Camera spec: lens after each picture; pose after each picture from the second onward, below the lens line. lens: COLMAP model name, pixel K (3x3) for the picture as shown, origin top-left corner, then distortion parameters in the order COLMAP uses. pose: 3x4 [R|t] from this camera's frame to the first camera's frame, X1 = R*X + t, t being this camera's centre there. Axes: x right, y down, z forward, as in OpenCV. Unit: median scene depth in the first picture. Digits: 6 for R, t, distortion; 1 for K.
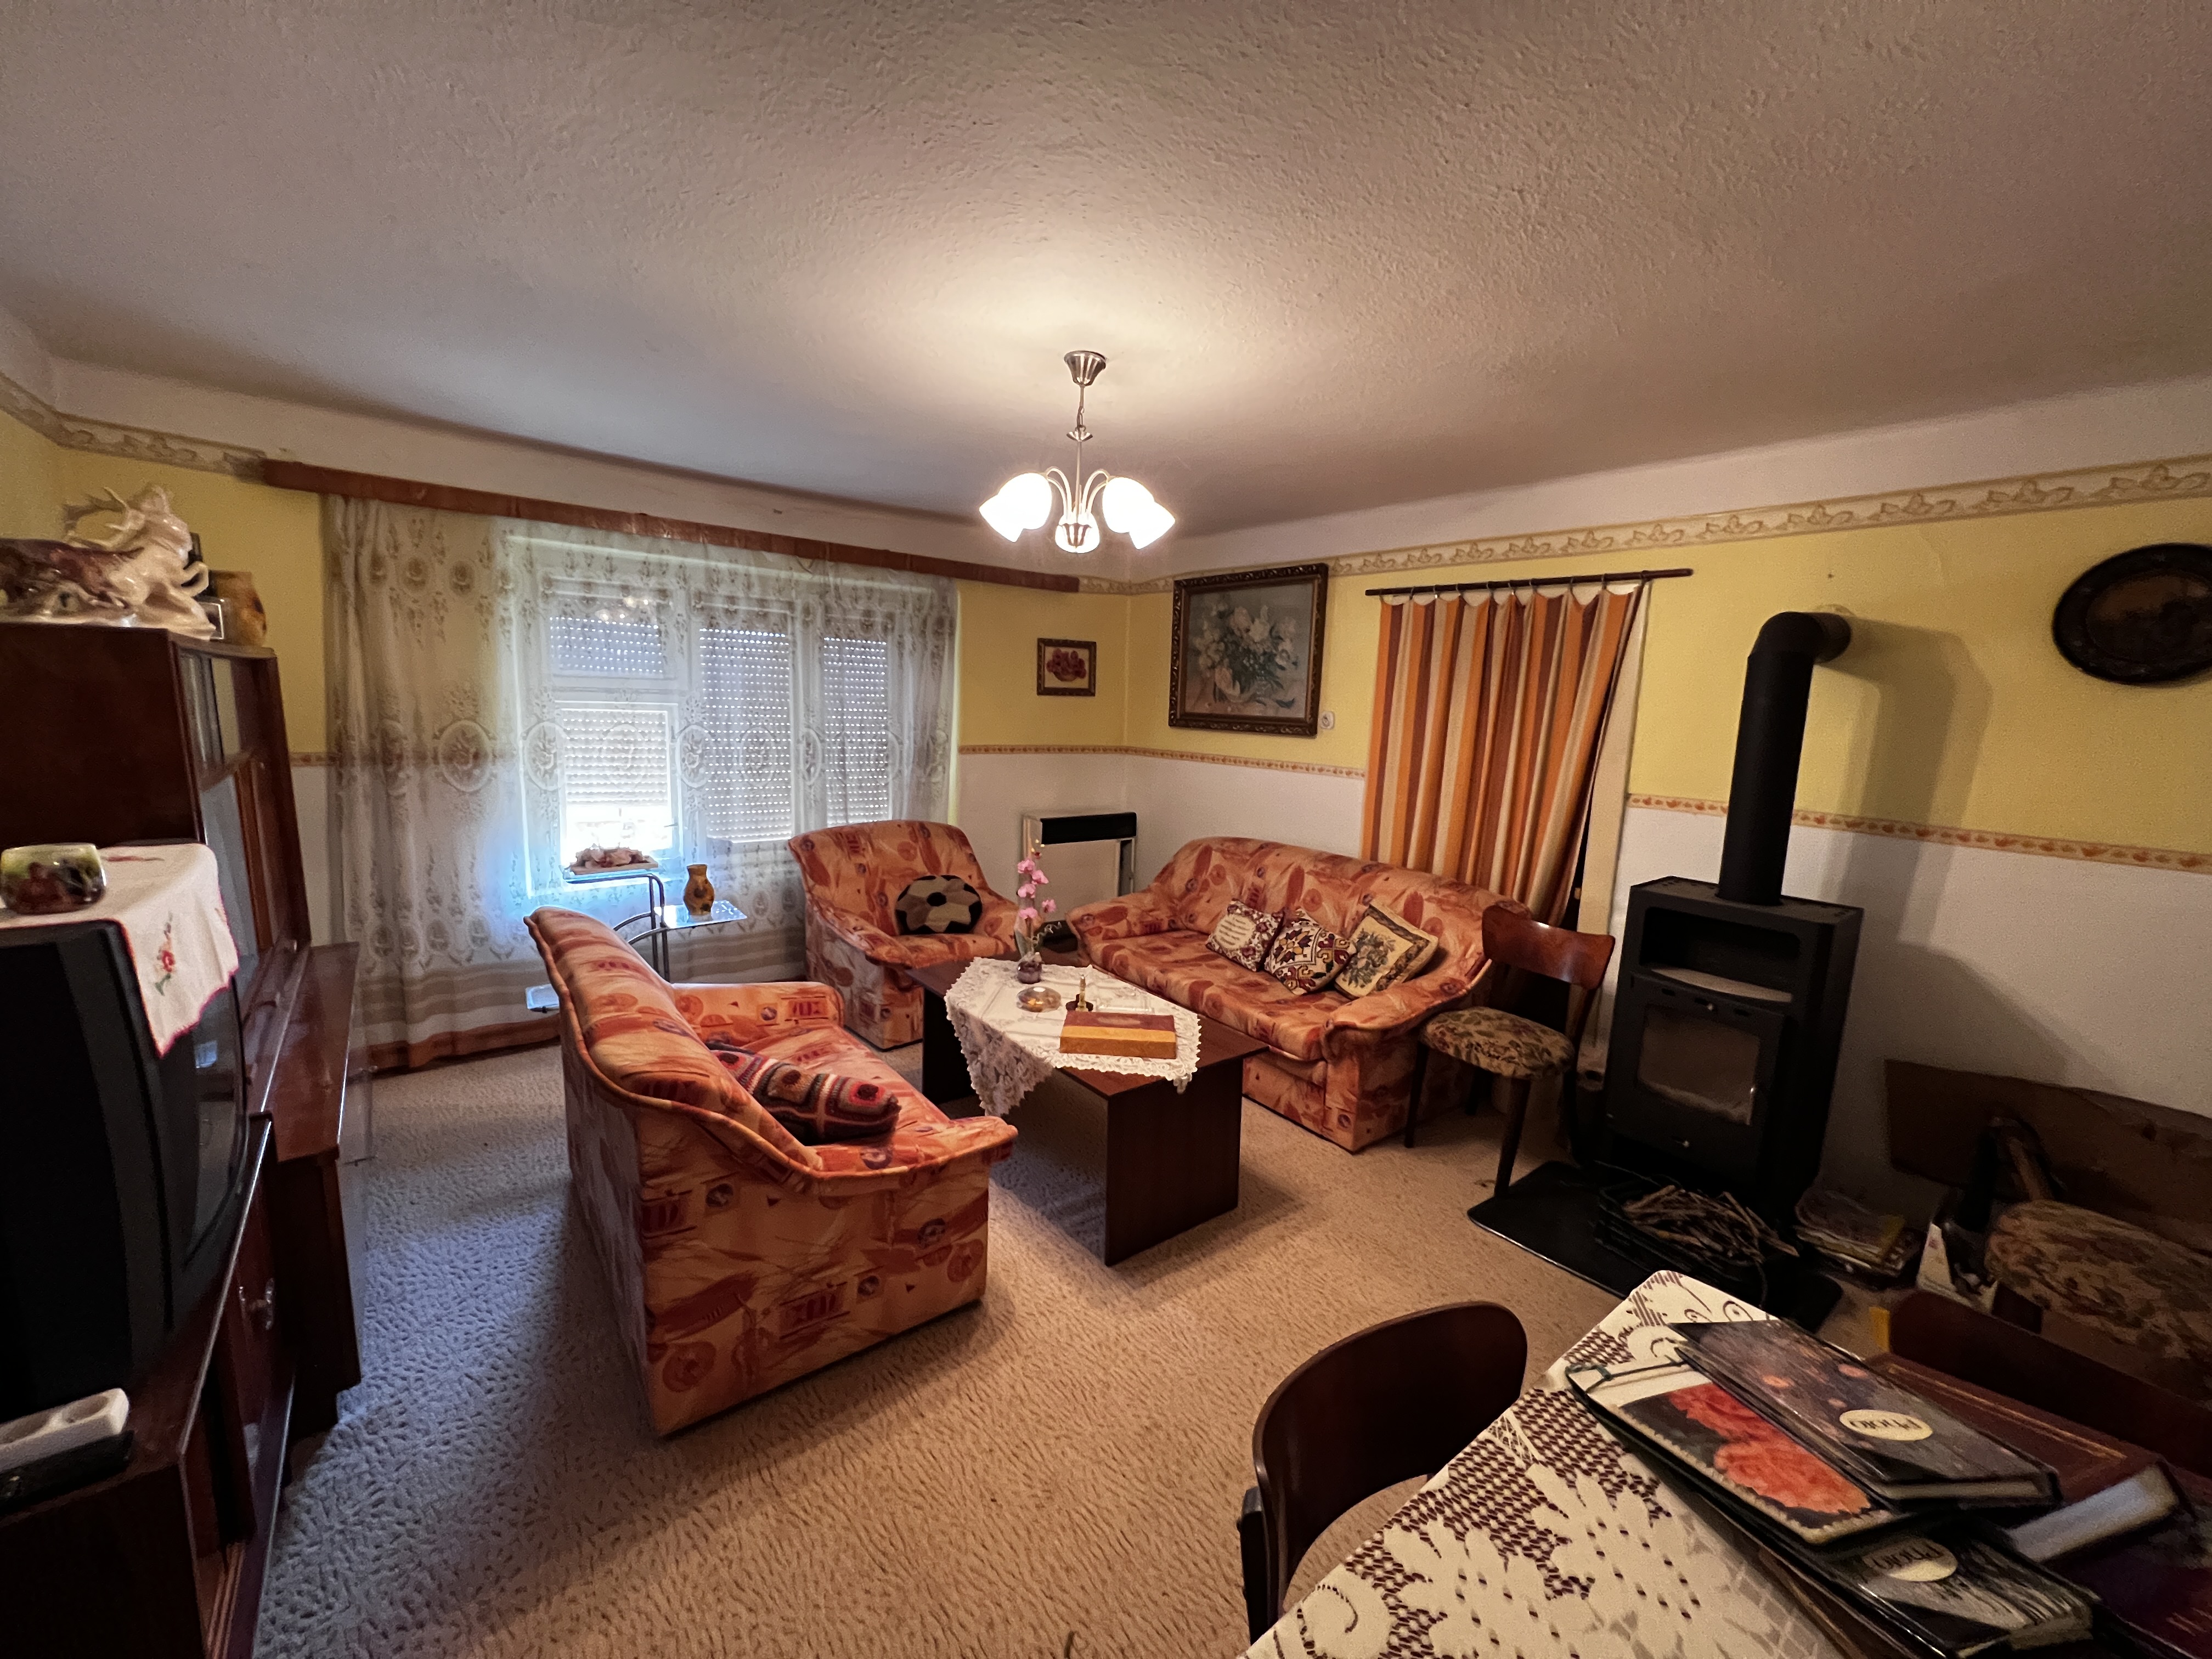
lens RADIAL K [[894.8, 0, 1096.3], [0, 894.8, 838.3], [0, 0, 1]] dist [0.000010, 0.000931]
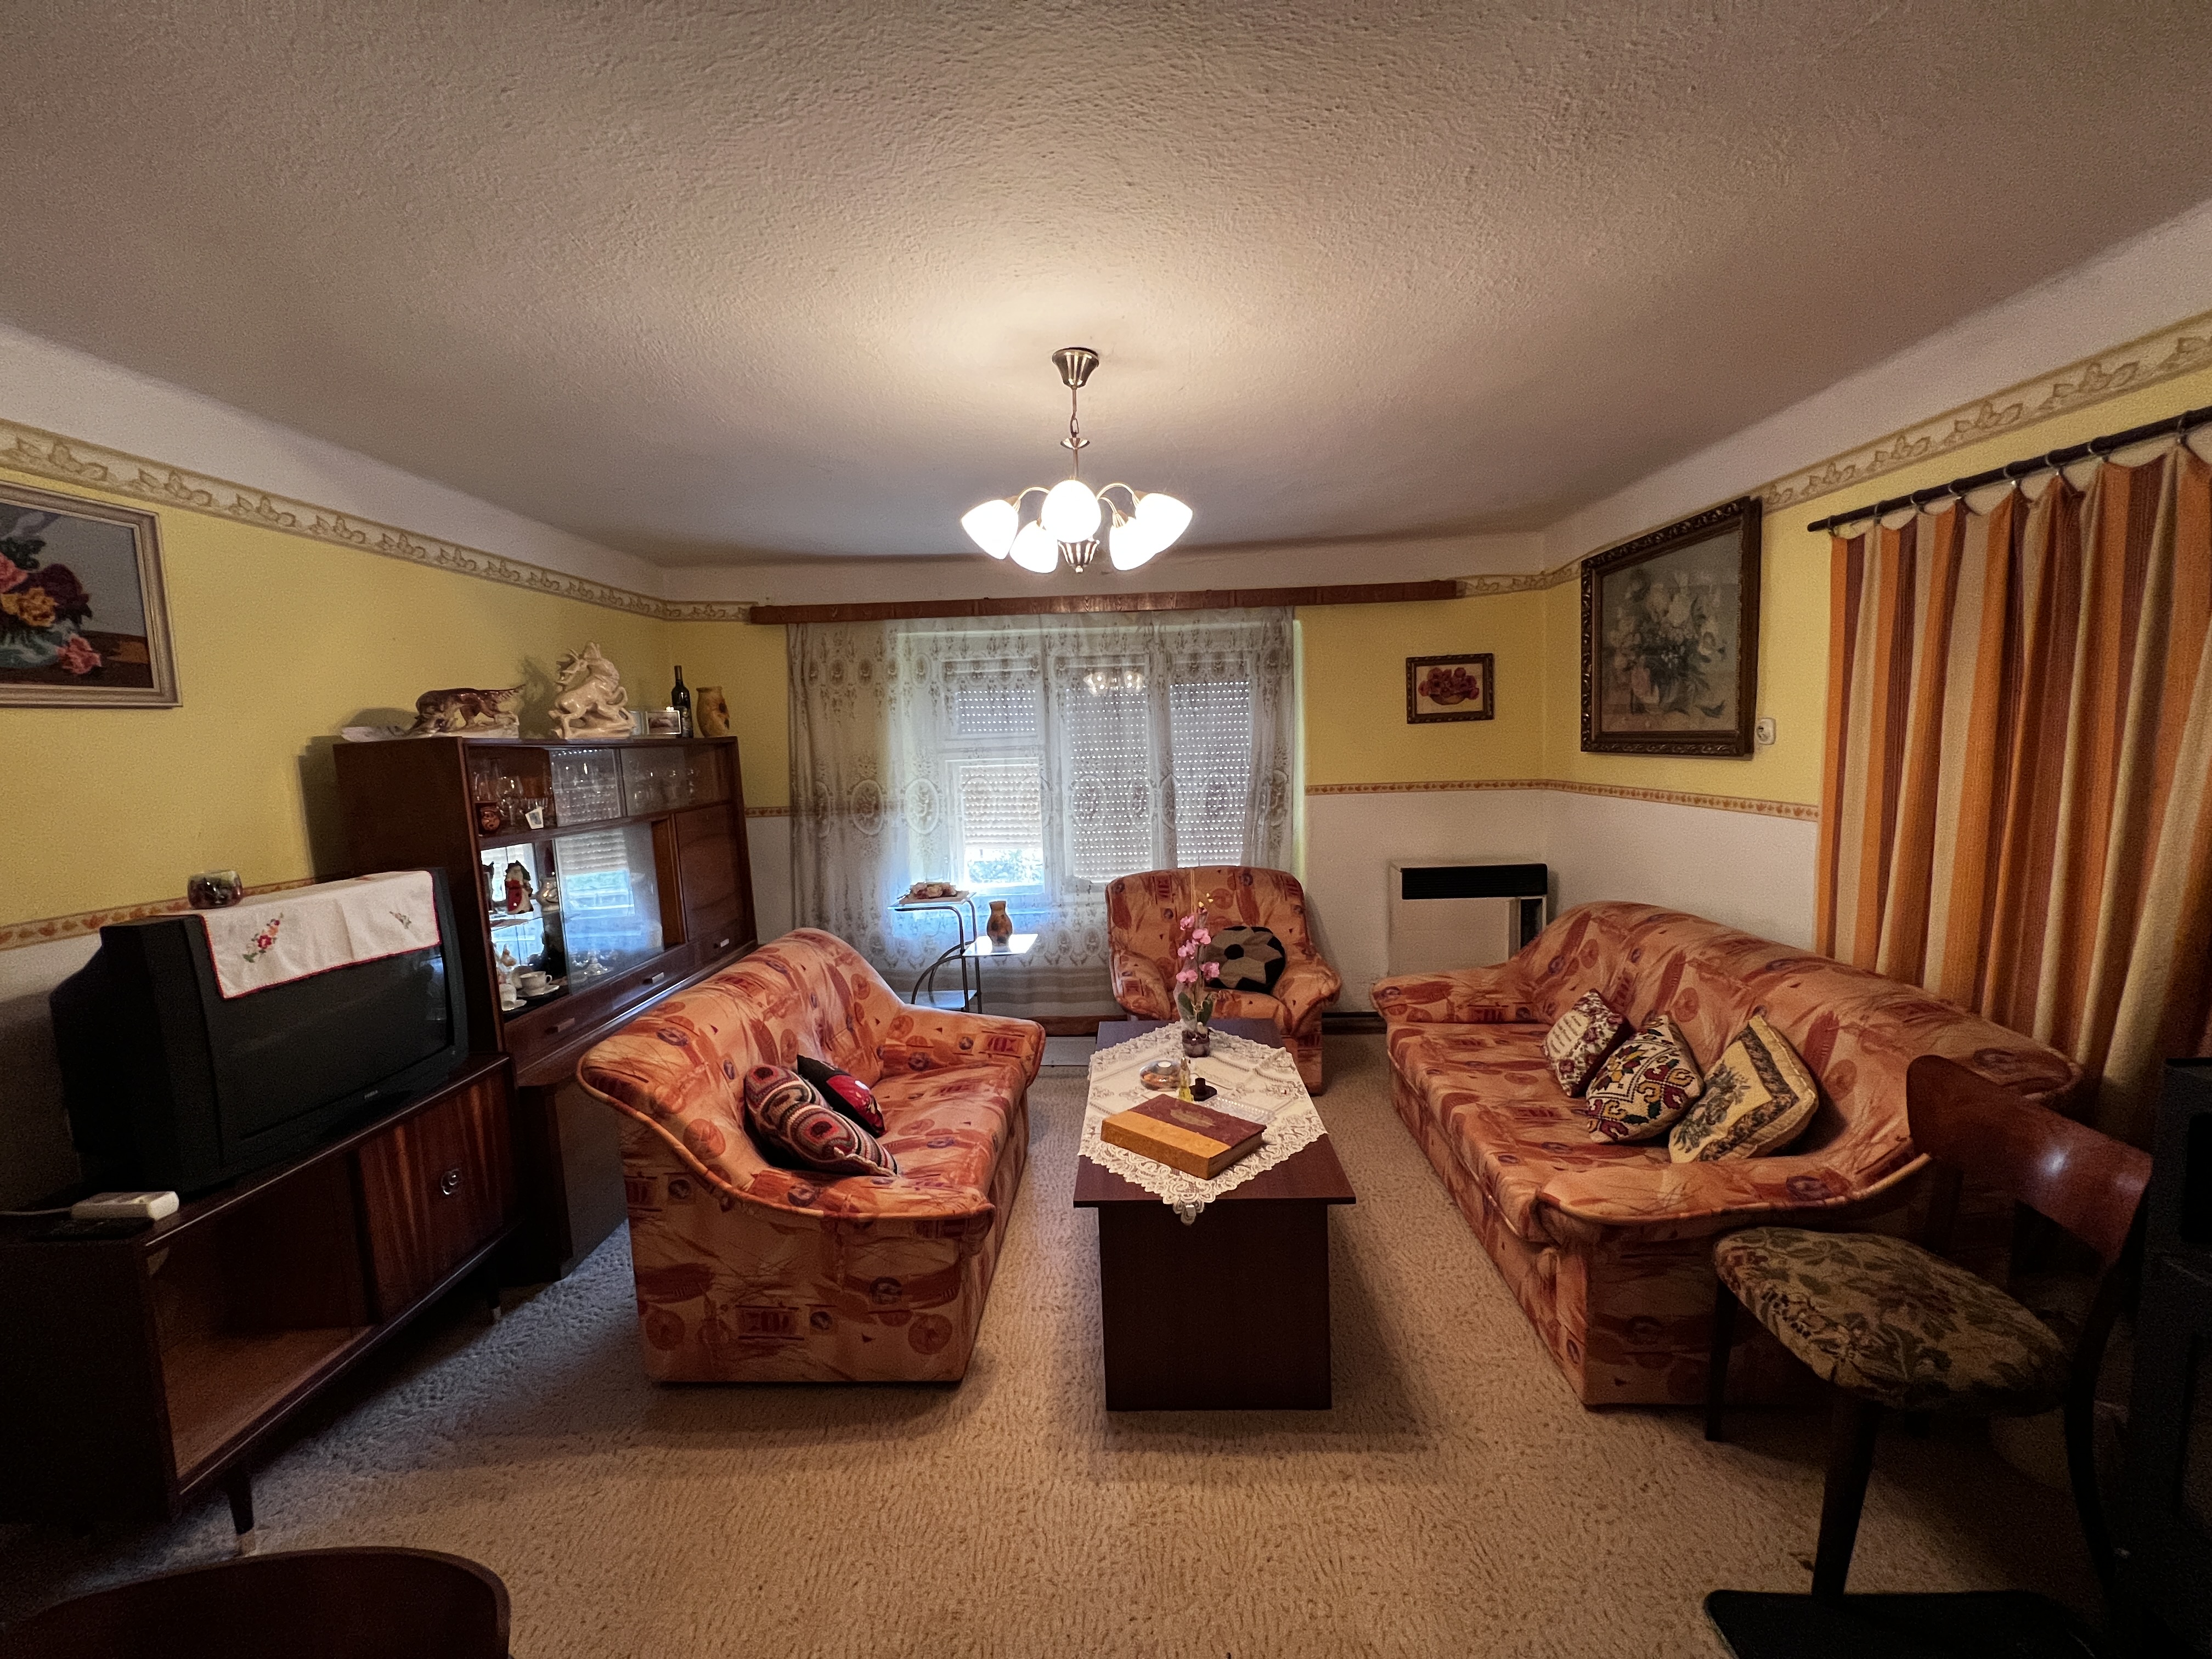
lens RADIAL K [[894.8, 0, 1103.3], [0, 894.8, 836.4], [0, 0, 1]] dist [0.000010, 0.000931]
pose [[0.759353, 0.007048, -0.650641, 0.381968], [-0.037284, 0.998770, -0.032695, -0.019448], [0.649610, 0.049085, 0.758682, 0.234714]]
